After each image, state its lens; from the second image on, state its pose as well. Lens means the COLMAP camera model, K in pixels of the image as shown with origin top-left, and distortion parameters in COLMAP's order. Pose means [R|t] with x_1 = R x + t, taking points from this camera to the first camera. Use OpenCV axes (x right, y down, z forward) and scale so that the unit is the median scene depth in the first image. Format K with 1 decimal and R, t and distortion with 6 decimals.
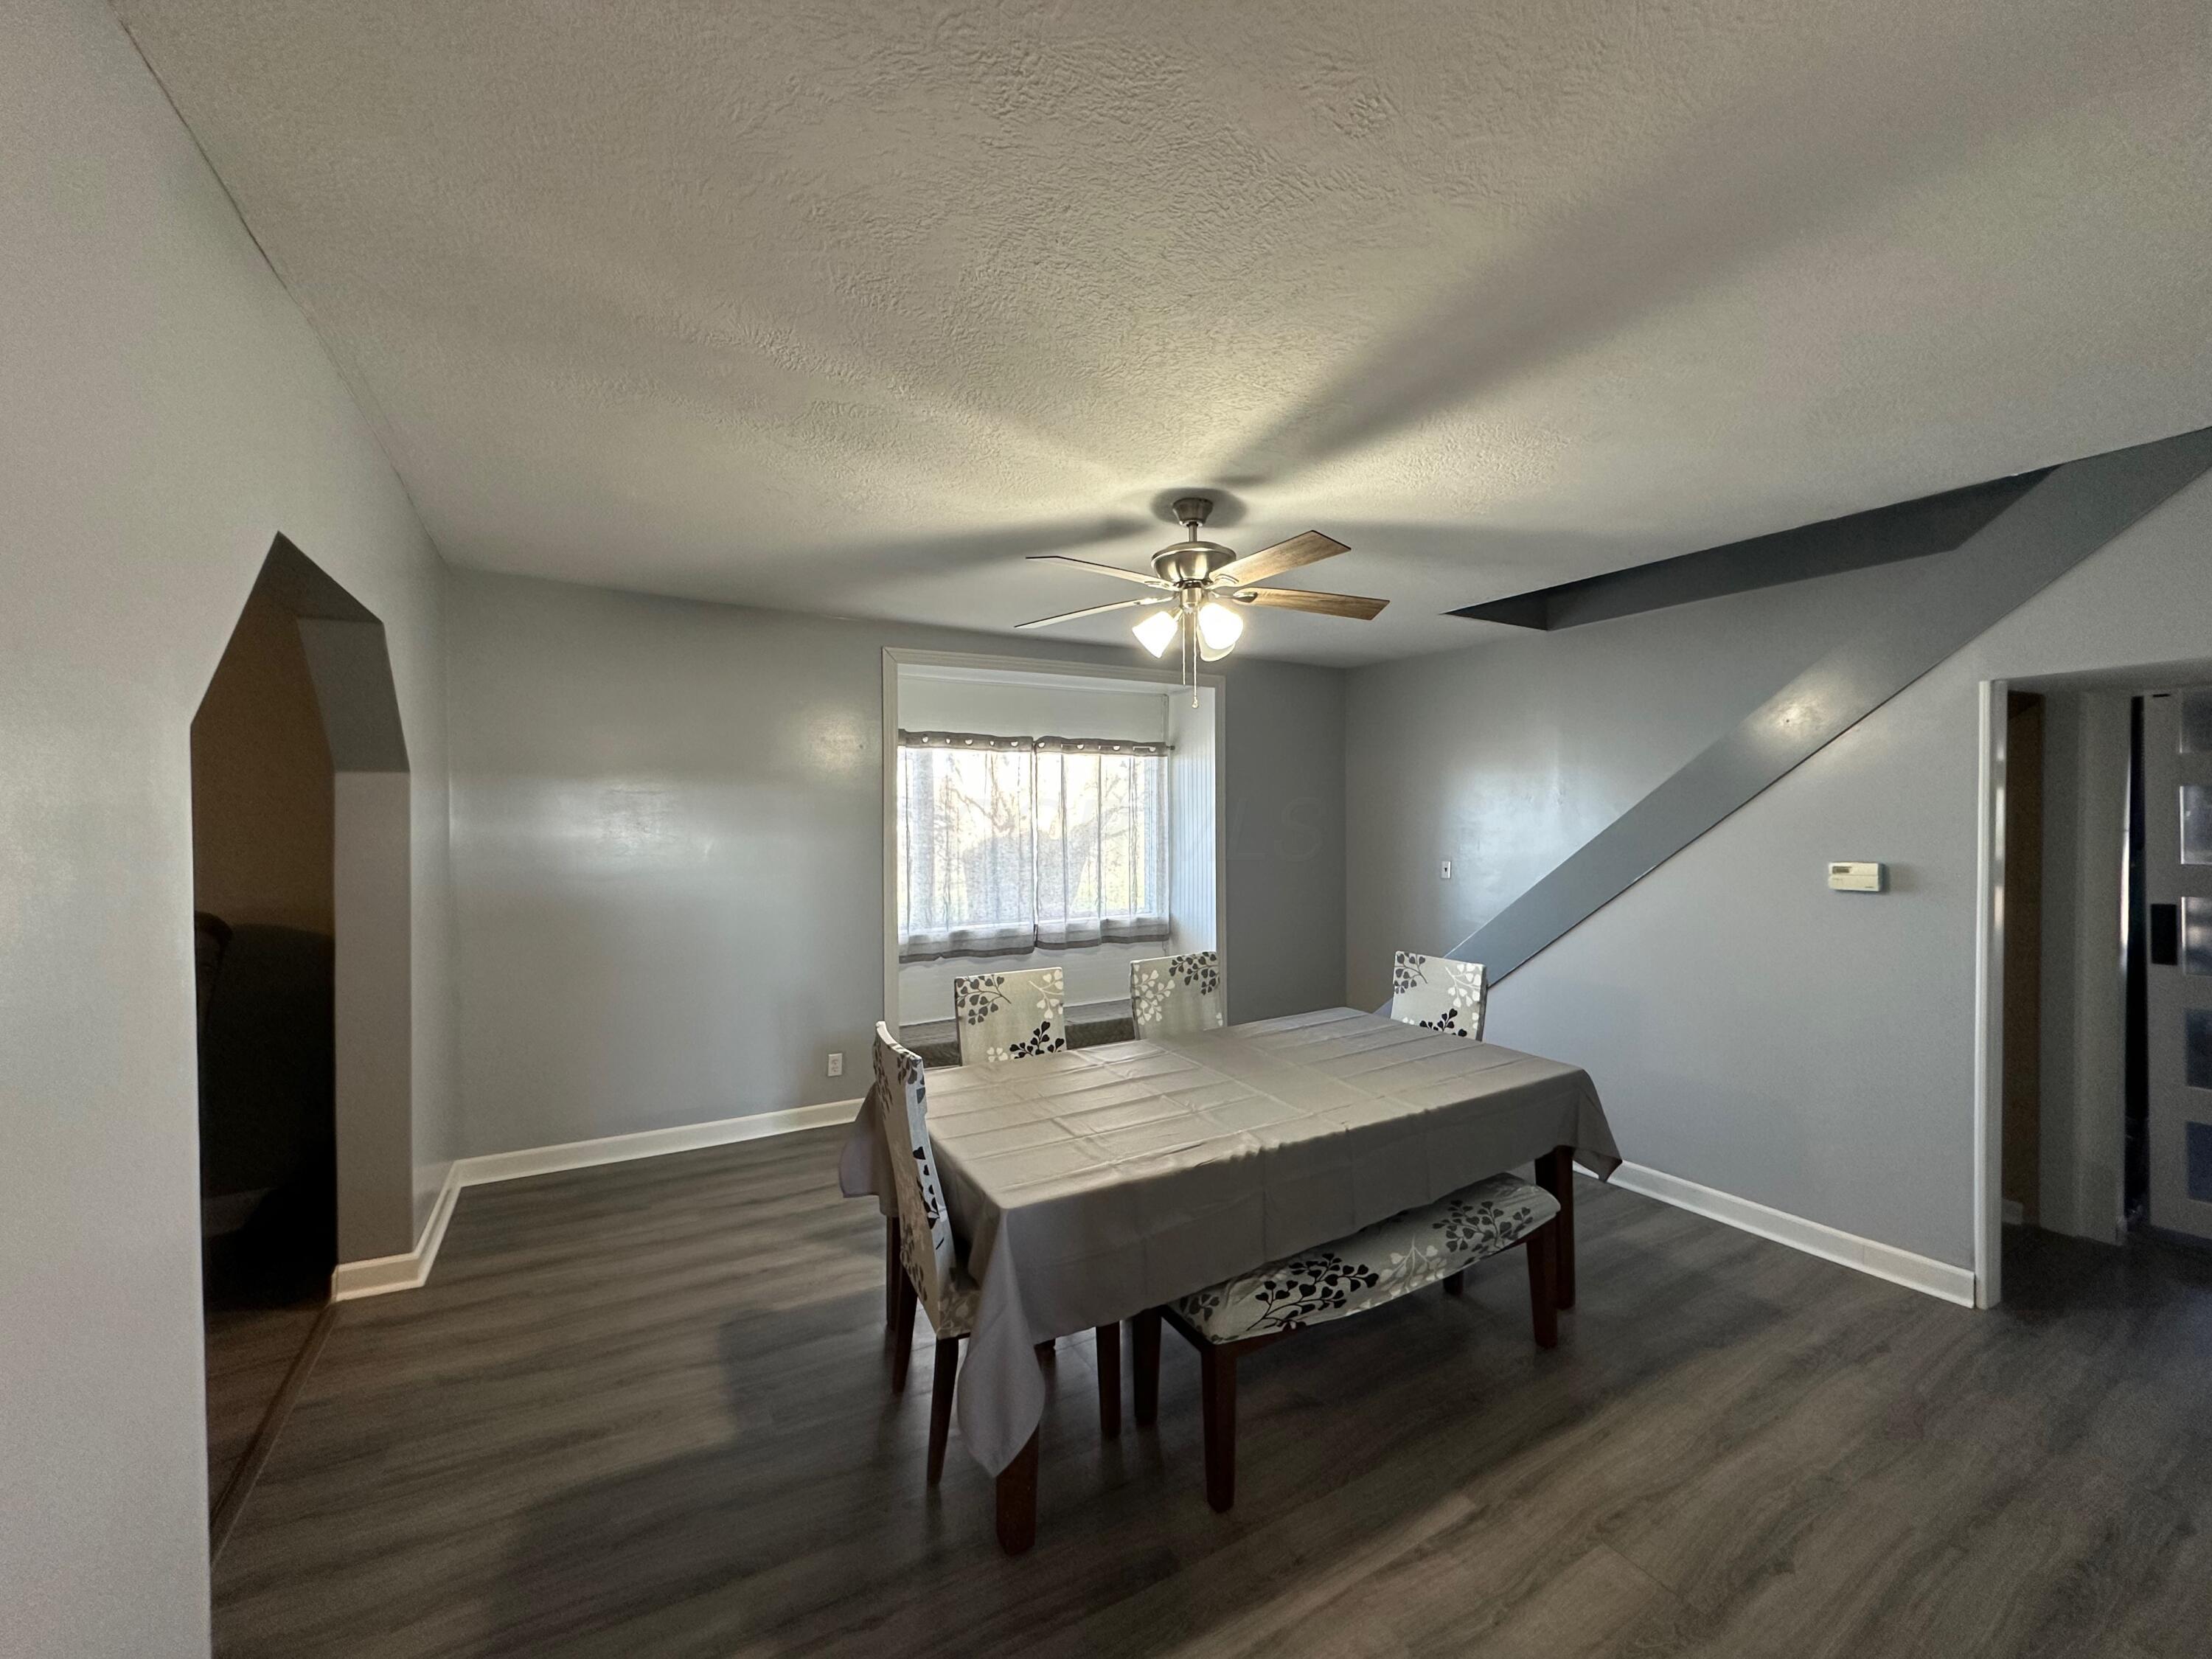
lens RADIAL K [[884.0, 0, 1102.4], [0, 884.0, 826.1], [0, 0, 1]] dist [-0.002472, 0.000209]
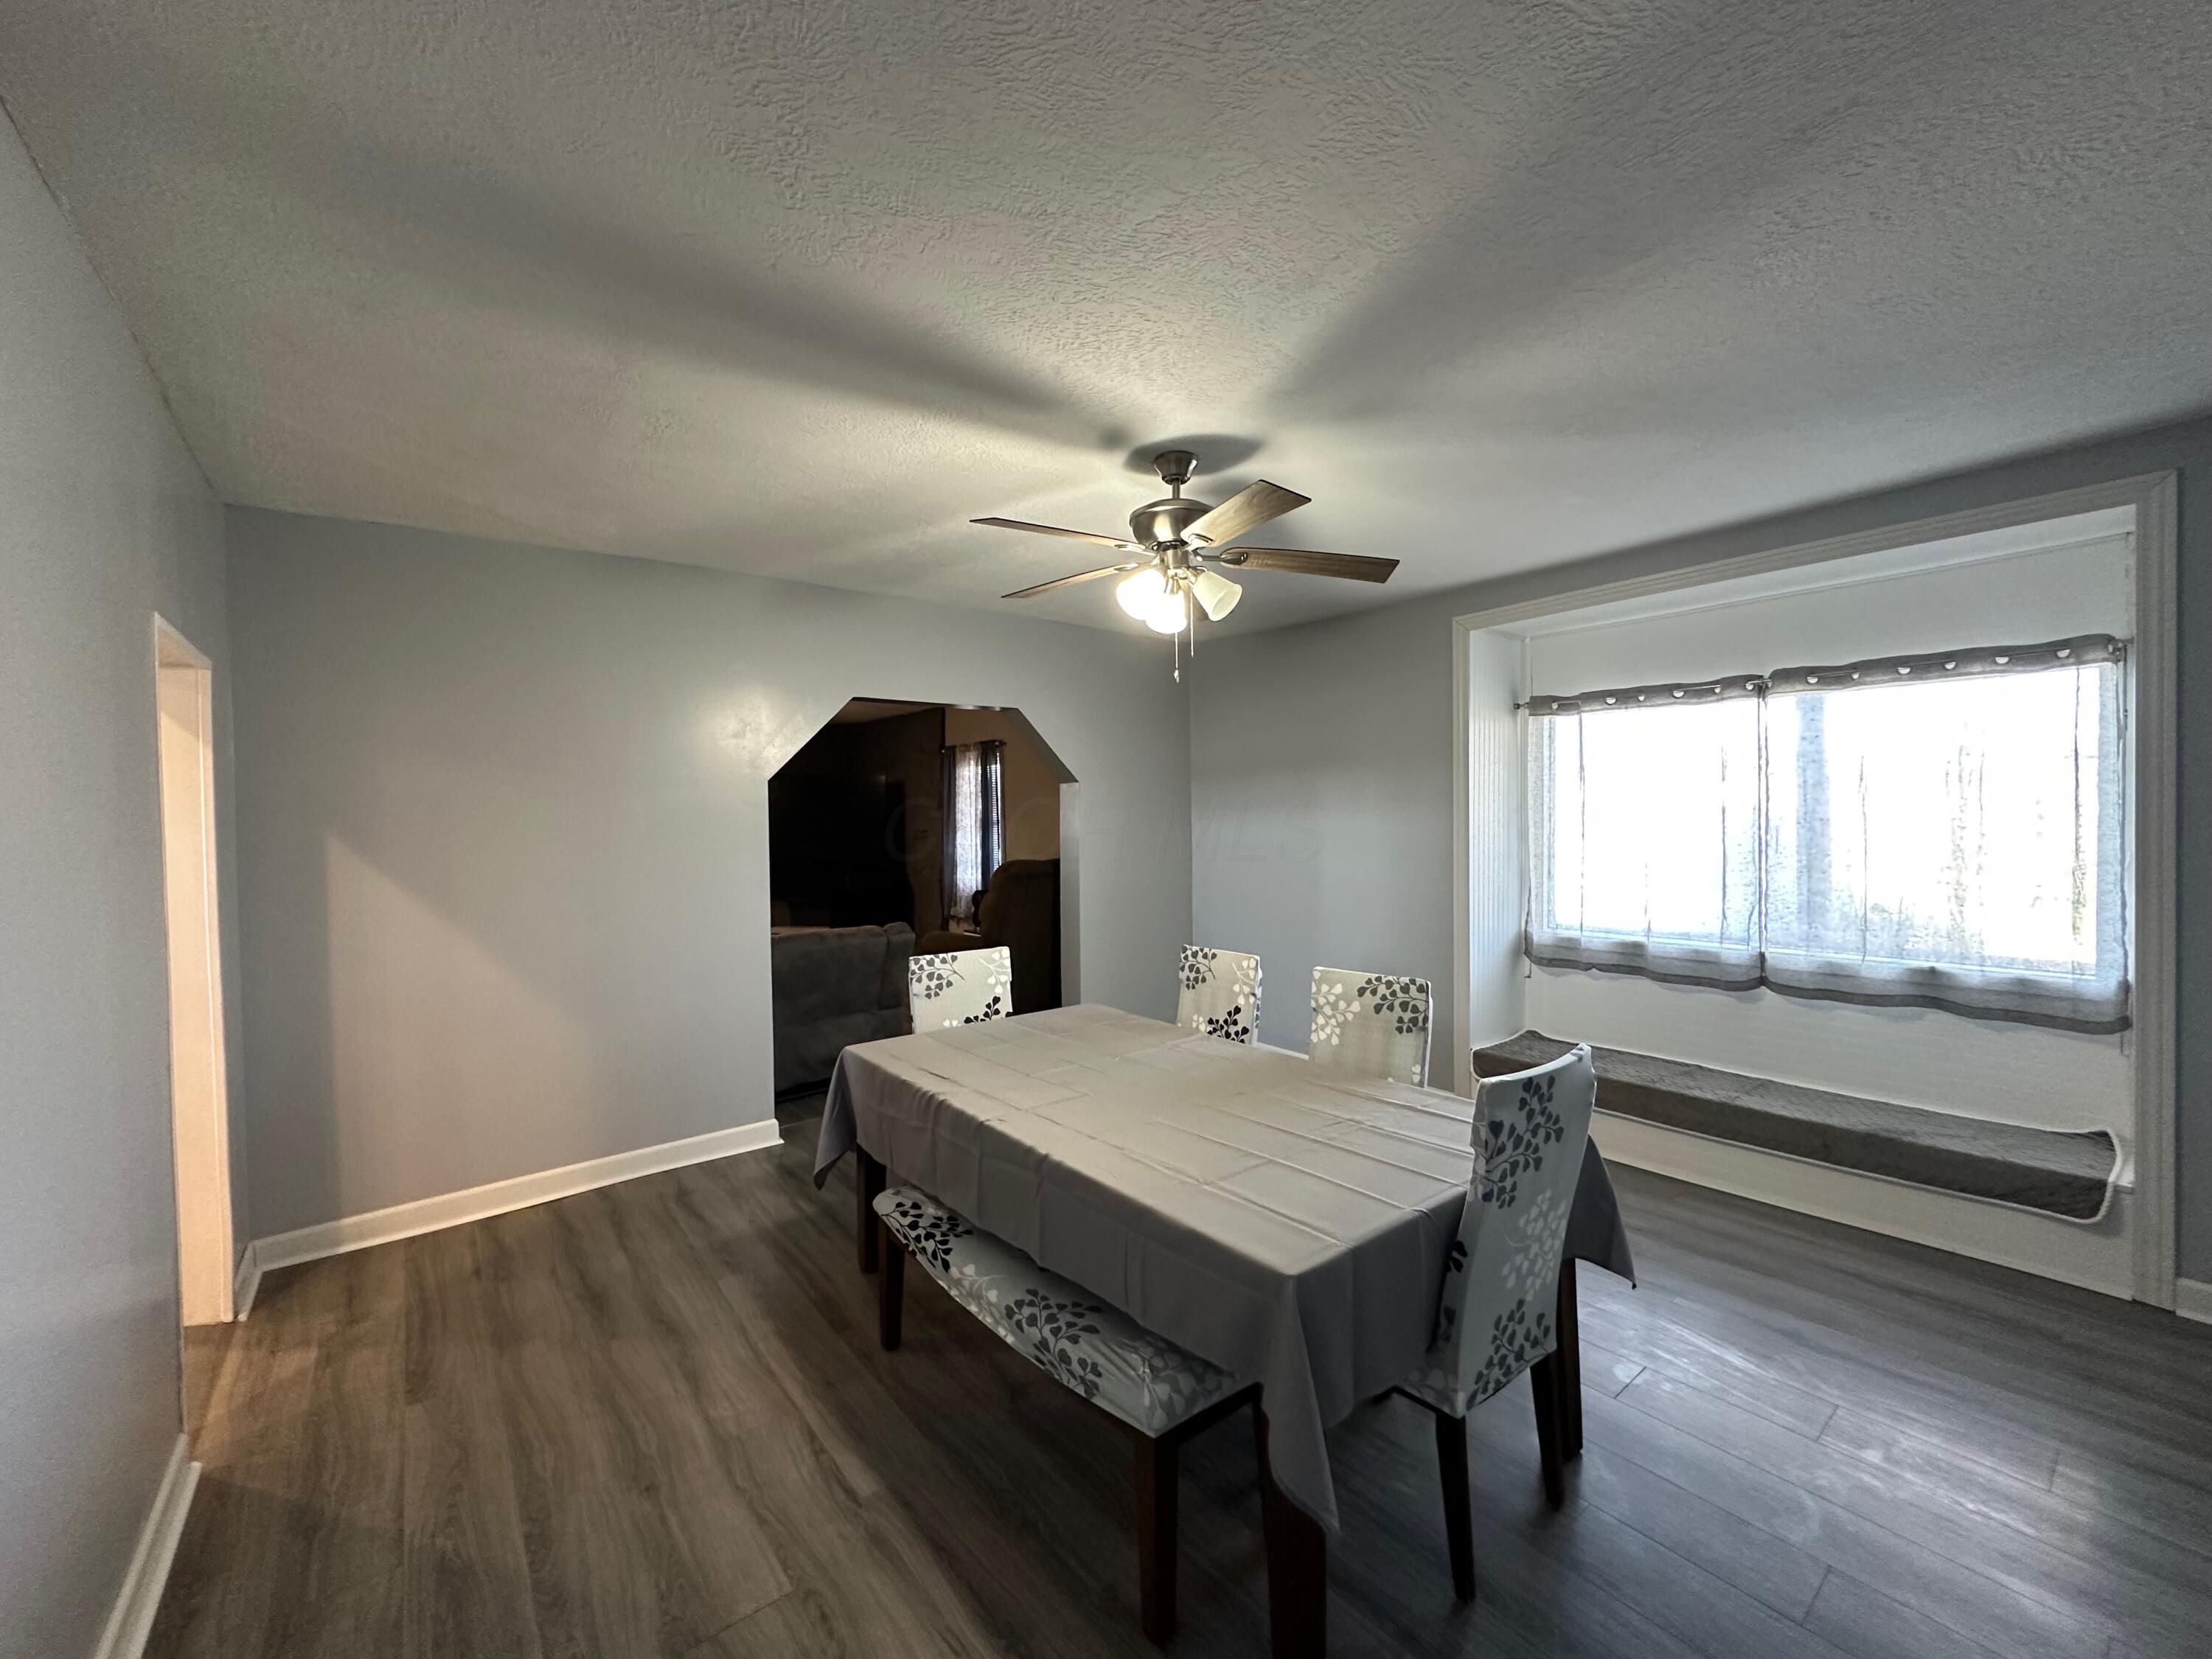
lens RADIAL K [[884.0, 0, 1102.4], [0, 884.0, 826.1], [0, 0, 1]] dist [-0.002472, 0.000209]
pose [[0.145220, 0.014684, -0.989290, 1.132157], [0.007291, 0.999847, 0.015911, 0.001445], [0.989373, -0.009524, 0.145091, 0.891814]]
